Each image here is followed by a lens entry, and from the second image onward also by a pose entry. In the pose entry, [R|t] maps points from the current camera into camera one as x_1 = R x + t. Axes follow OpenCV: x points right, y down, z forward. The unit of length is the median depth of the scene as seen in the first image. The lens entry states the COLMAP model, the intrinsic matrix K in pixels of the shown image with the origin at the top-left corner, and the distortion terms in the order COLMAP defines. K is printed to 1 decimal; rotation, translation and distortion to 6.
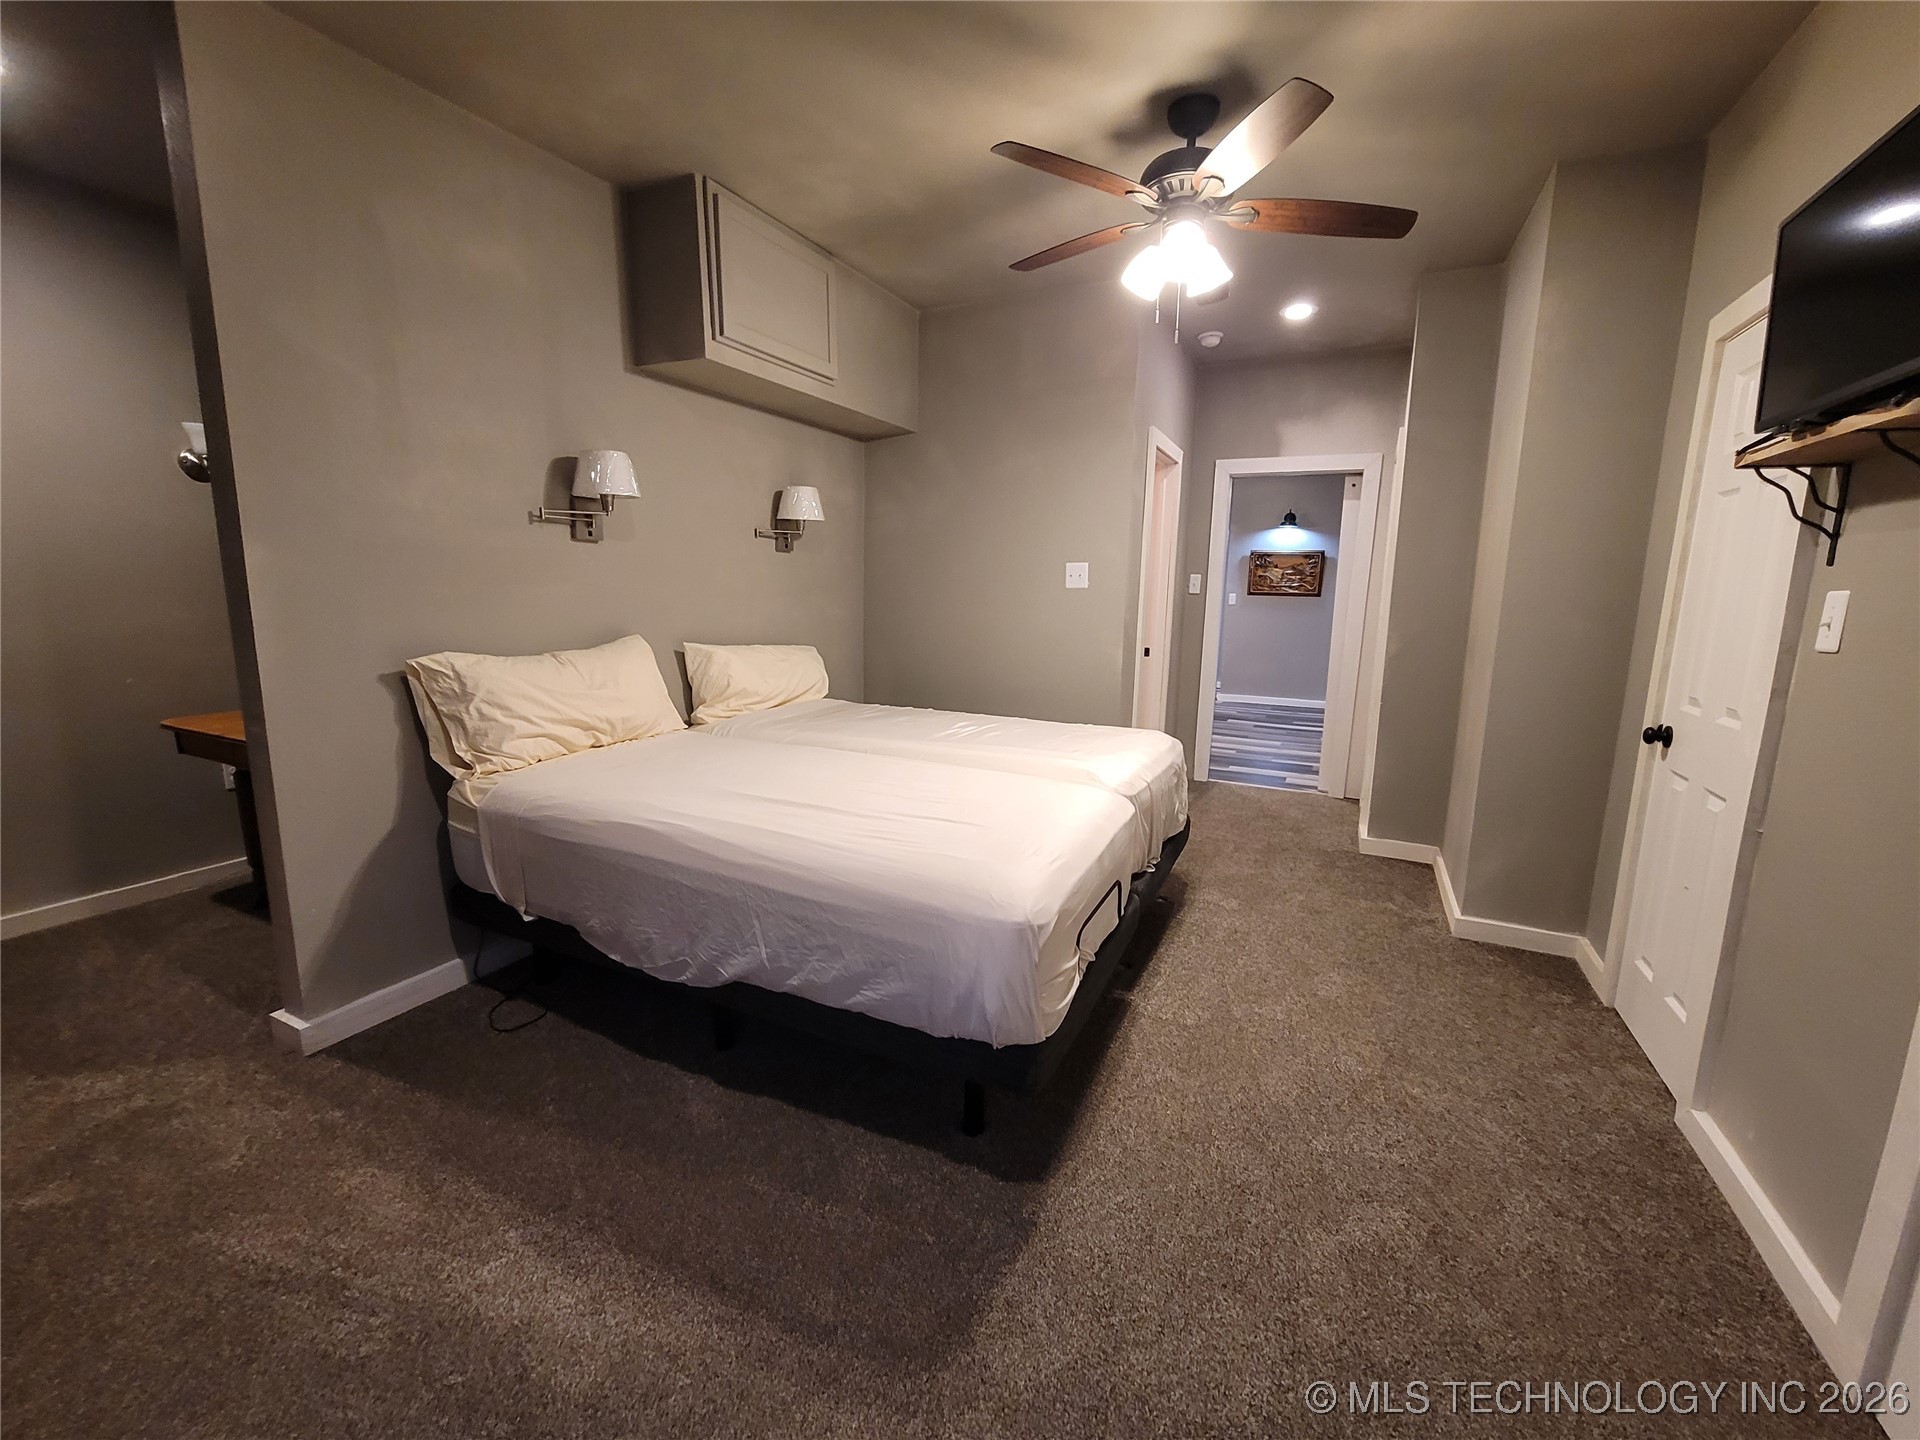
lens RADIAL K [[784.9, 0, 957.5], [0, 784.9, 722.5], [0, 0, 1]] dist [-0.009197, 0.001151]
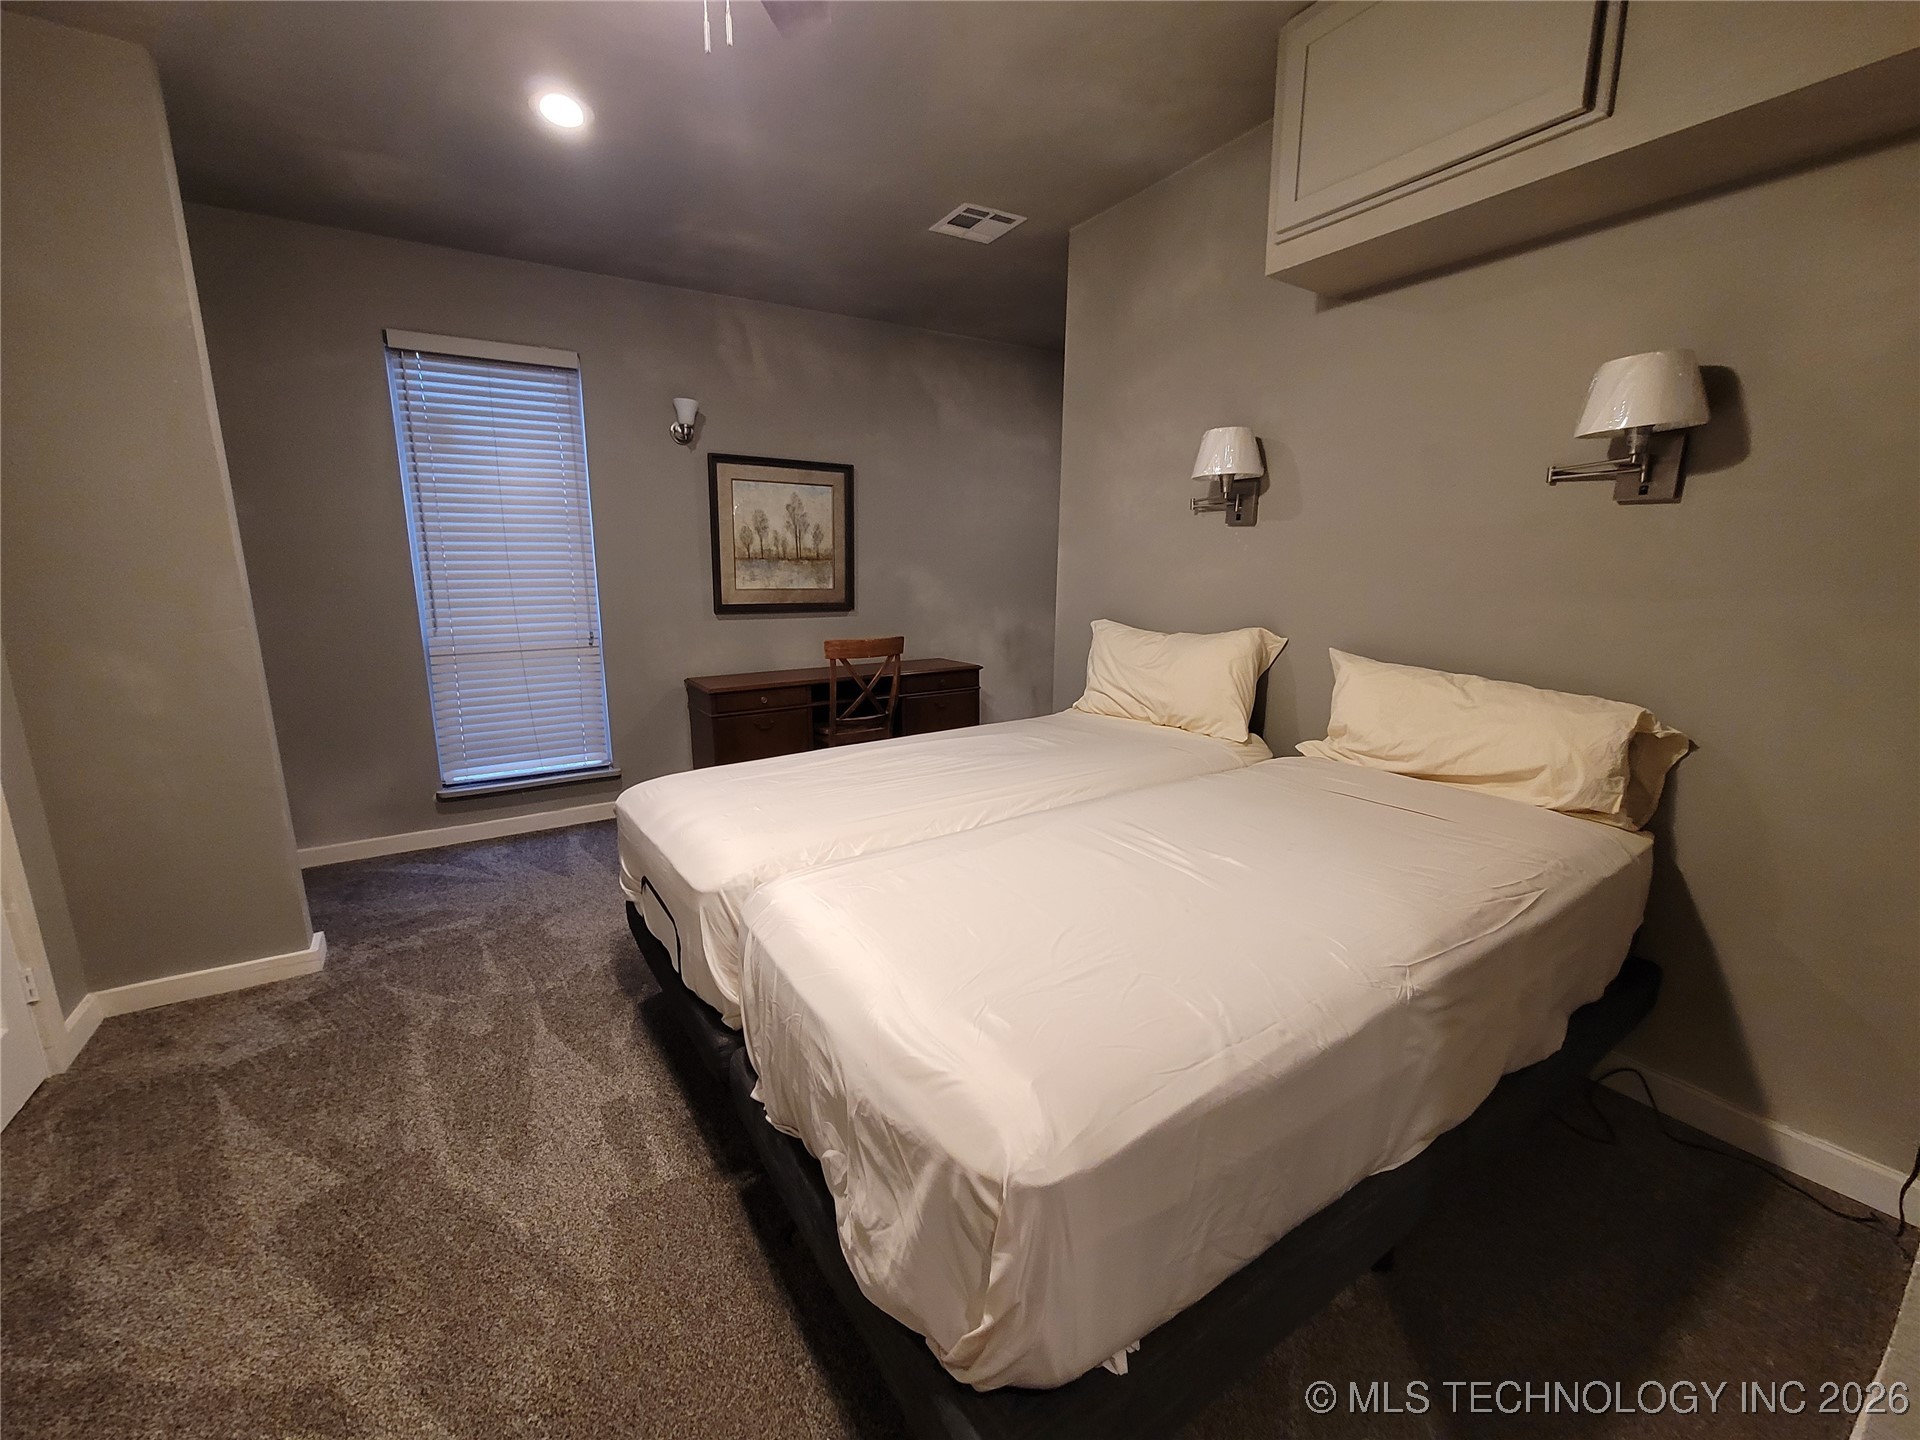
lens RADIAL K [[784.9, 0, 959.9], [0, 784.9, 718.9], [0, 0, 1]] dist [-0.009197, 0.001151]
pose [[-0.516325, 0.155199, -0.842212, 0.725627], [-0.151705, 0.951313, 0.268307, -0.277639], [0.842849, 0.266301, -0.467643, 1.603264]]
